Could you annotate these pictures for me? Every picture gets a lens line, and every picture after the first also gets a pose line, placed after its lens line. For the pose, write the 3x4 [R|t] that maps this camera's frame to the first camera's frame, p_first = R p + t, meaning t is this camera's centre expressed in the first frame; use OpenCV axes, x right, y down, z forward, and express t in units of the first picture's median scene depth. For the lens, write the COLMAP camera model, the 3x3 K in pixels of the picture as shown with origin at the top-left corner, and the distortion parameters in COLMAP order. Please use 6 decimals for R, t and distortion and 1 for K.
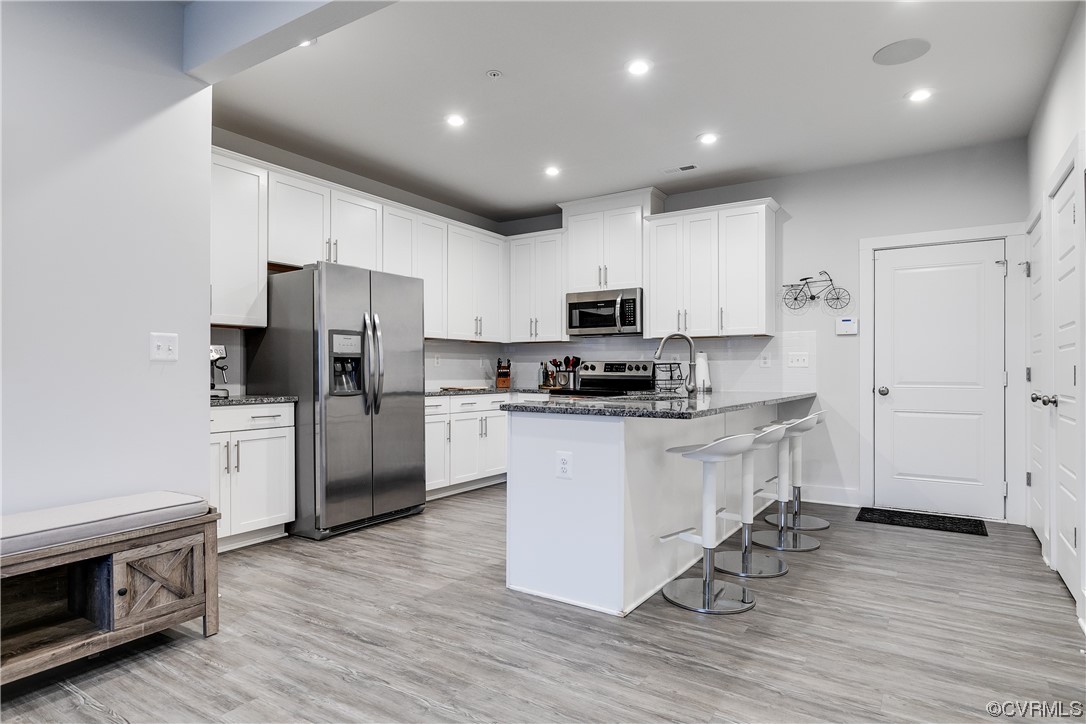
lens RADIAL K [[582.1, 0, 512.0], [0, 582.1, 361.8], [0, 0, 1]] dist [-0.005167, 0.000371]
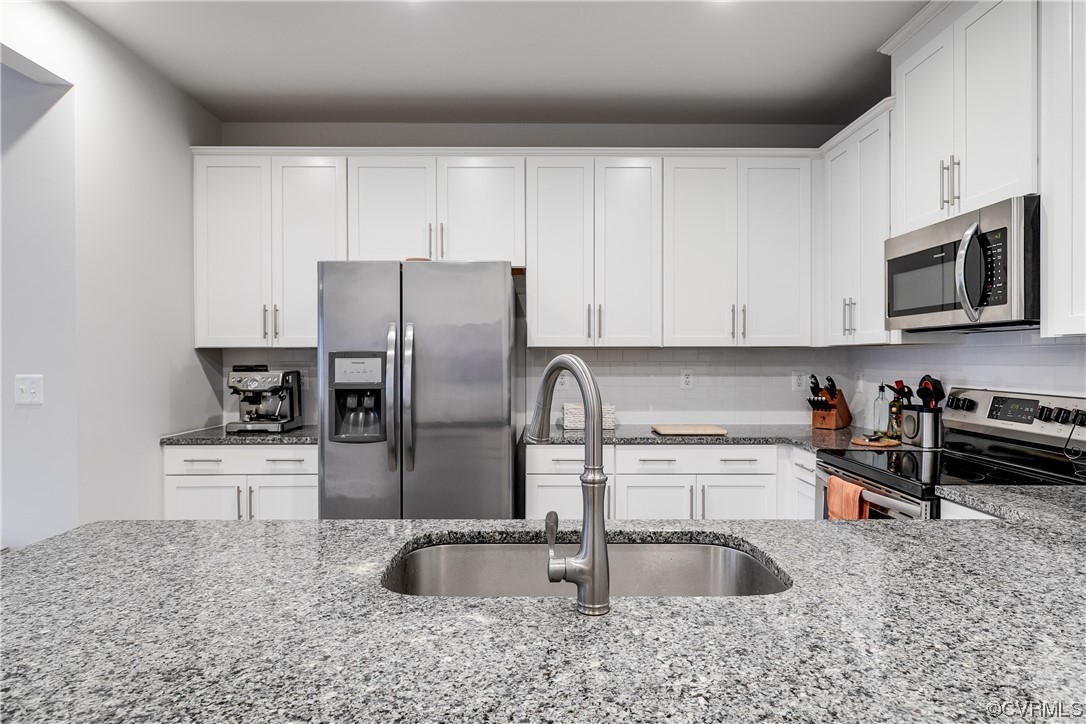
lens RADIAL K [[638.6, 0, 554.7], [0, 638.6, 358.2], [0, 0, 1]] dist [0.029174, 0.001066]
pose [[0.593693, -0.002416, -0.804688, 0.366177], [0.016311, 0.999826, 0.009032, -0.035617], [0.804526, -0.018487, 0.593630, 0.527058]]
